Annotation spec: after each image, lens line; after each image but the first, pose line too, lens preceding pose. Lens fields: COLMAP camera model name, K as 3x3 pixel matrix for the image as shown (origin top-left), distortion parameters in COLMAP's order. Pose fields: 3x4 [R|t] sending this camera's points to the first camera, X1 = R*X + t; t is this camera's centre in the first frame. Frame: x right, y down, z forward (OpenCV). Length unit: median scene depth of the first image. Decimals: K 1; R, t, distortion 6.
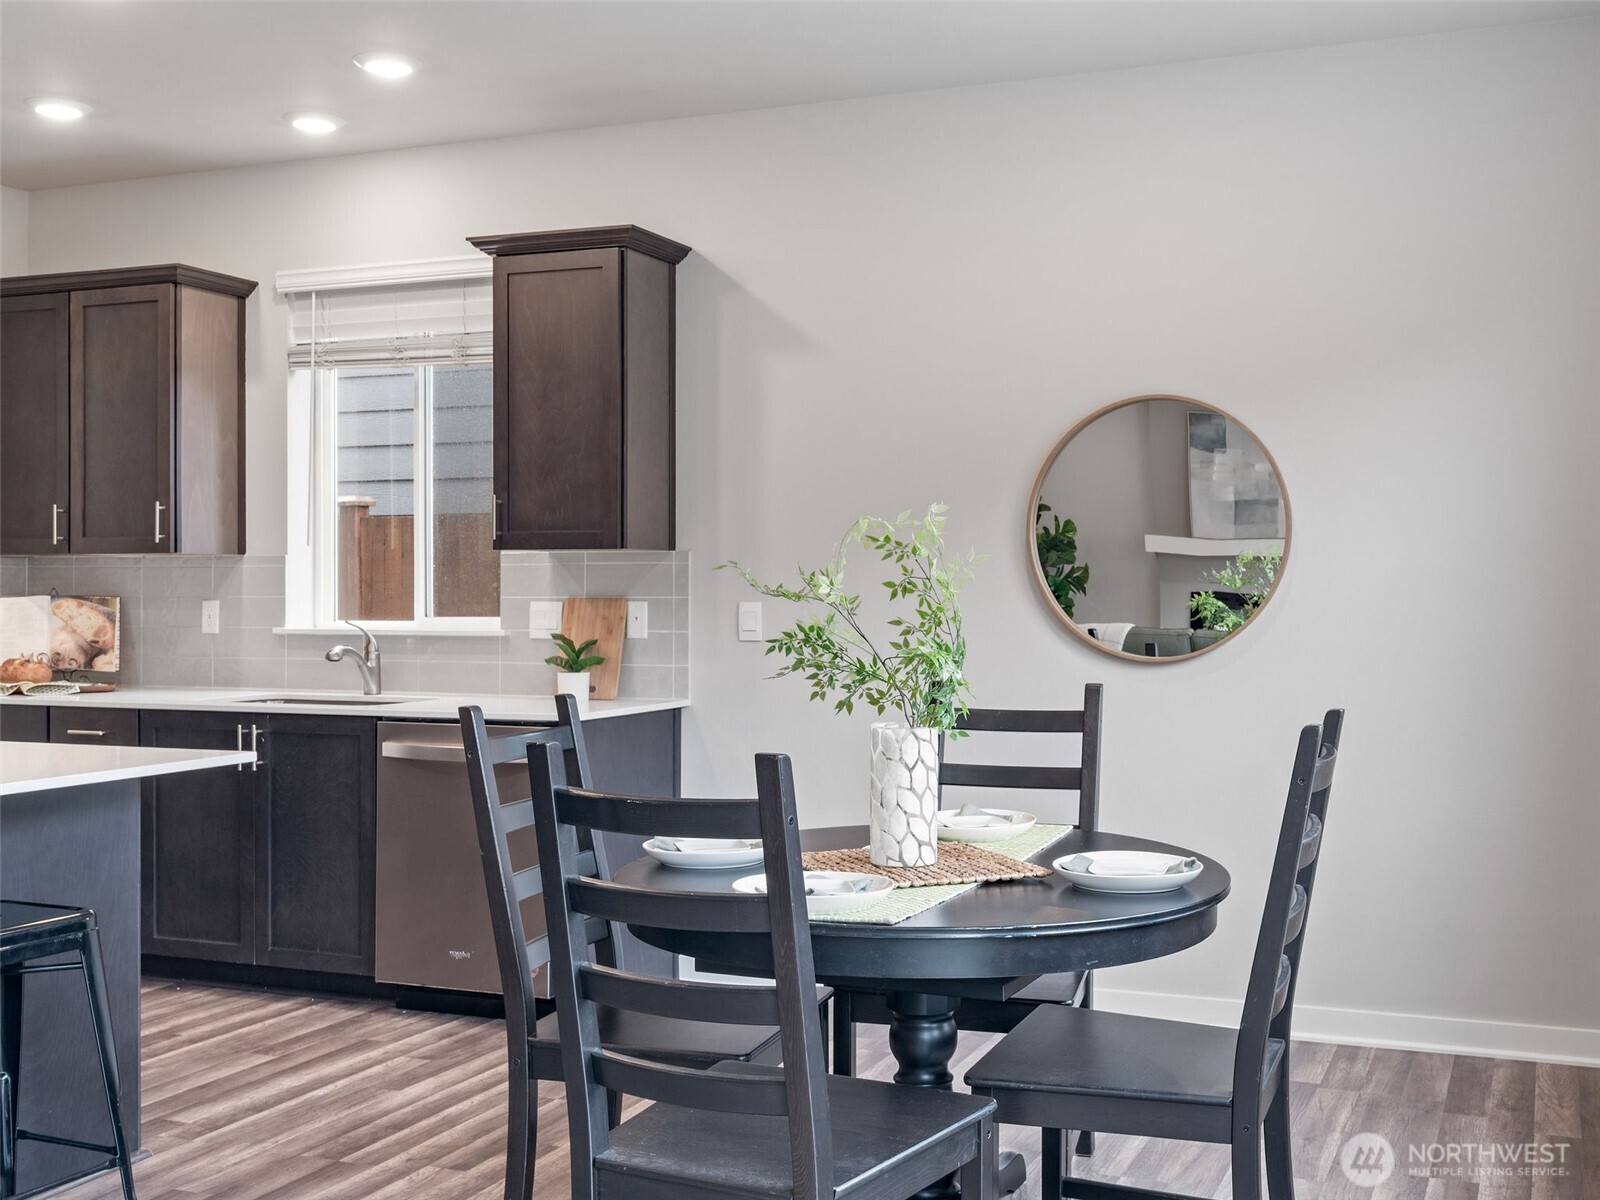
lens RADIAL K [[1383.2, 0, 800.0], [0, 1383.2, 600.0], [0, 0, 1]] dist [-0.017001, -0.008547]
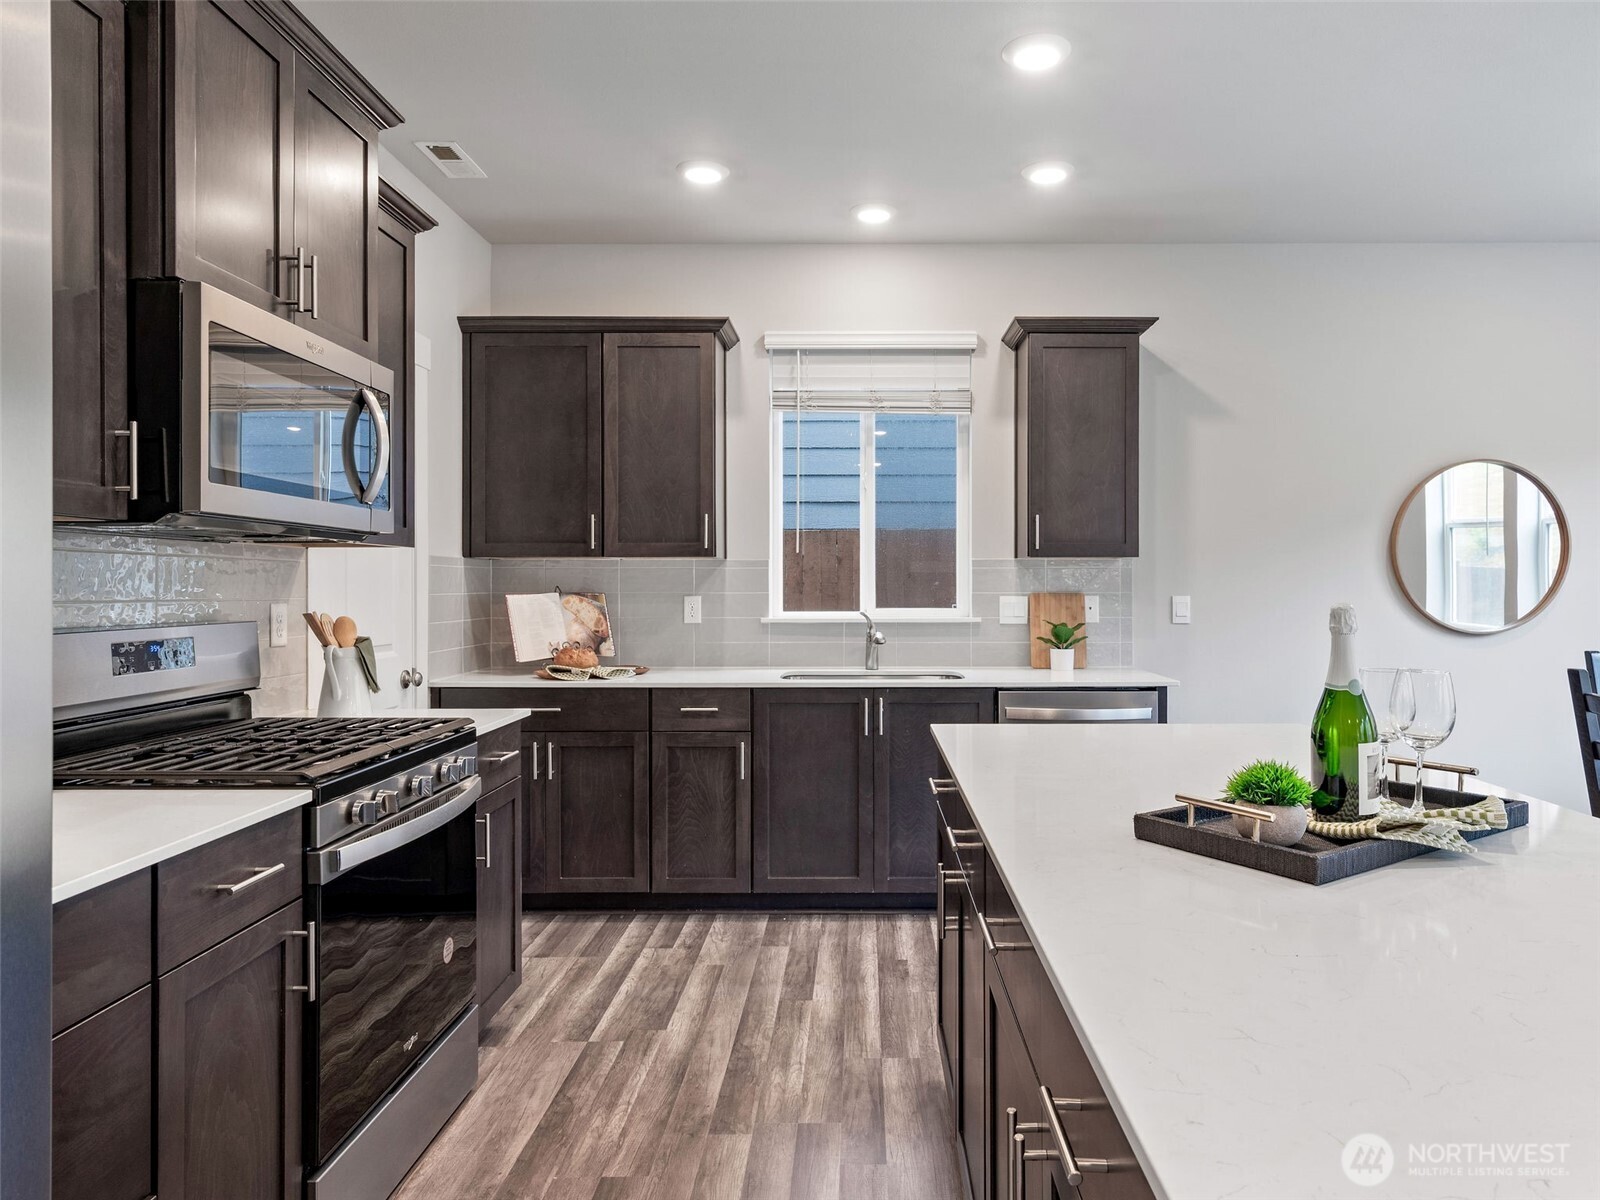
lens RADIAL K [[917.6, 0, 776.0], [0, 917.6, 587.6], [0, 0, 1]] dist [0.001289, 0.000491]
pose [[0.953744, -0.001503, 0.300616, -0.626089], [0.002753, 0.999989, -0.003734, -0.003990], [-0.300607, 0.004388, 0.953738, 0.211094]]
